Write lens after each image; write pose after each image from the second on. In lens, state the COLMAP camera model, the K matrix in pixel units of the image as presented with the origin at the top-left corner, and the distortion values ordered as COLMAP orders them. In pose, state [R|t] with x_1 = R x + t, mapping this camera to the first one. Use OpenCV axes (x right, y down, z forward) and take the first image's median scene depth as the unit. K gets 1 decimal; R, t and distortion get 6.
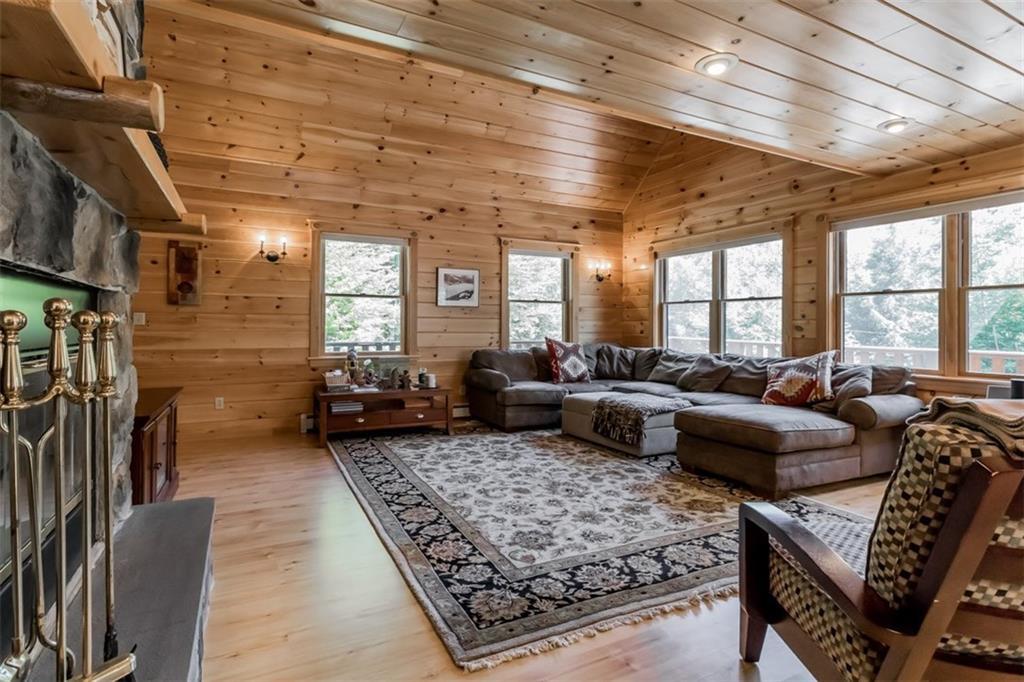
lens RADIAL K [[484.9, 0, 466.2], [0, 484.9, 326.7], [0, 0, 1]] dist [0.002025, -0.000102]
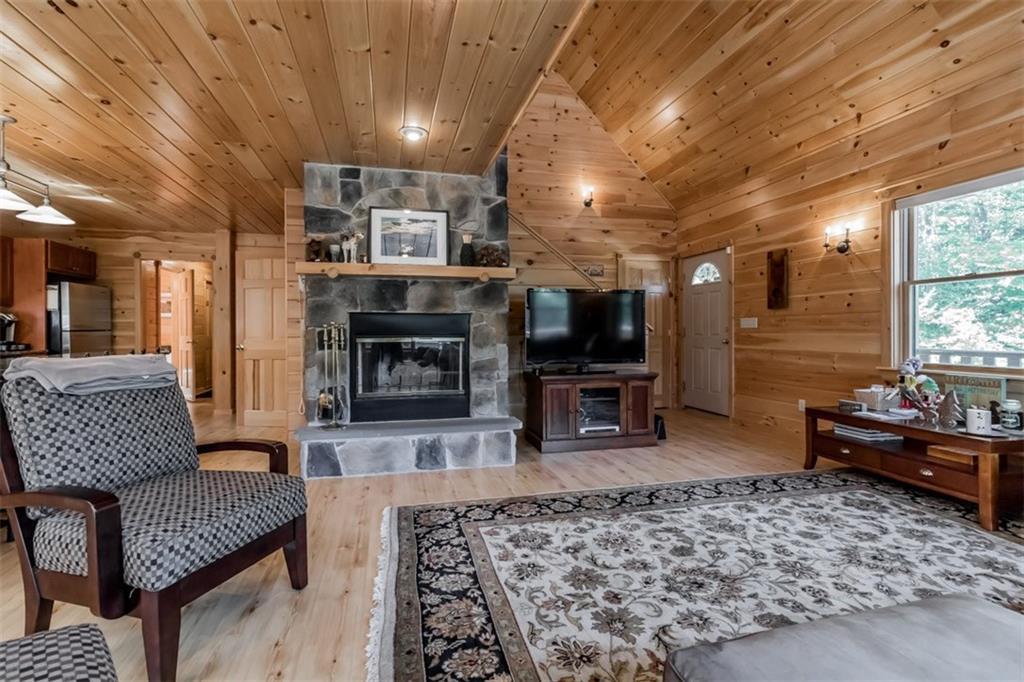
lens RADIAL K [[484.9, 0, 516.0], [0, 484.9, 335.6], [0, 0, 1]] dist [0.002025, -0.000102]
pose [[-0.155689, 0.002160, -0.987804, 0.991847], [0.001520, 0.999997, 0.001947, 0.020197], [0.987805, -0.001199, -0.155692, 1.001057]]
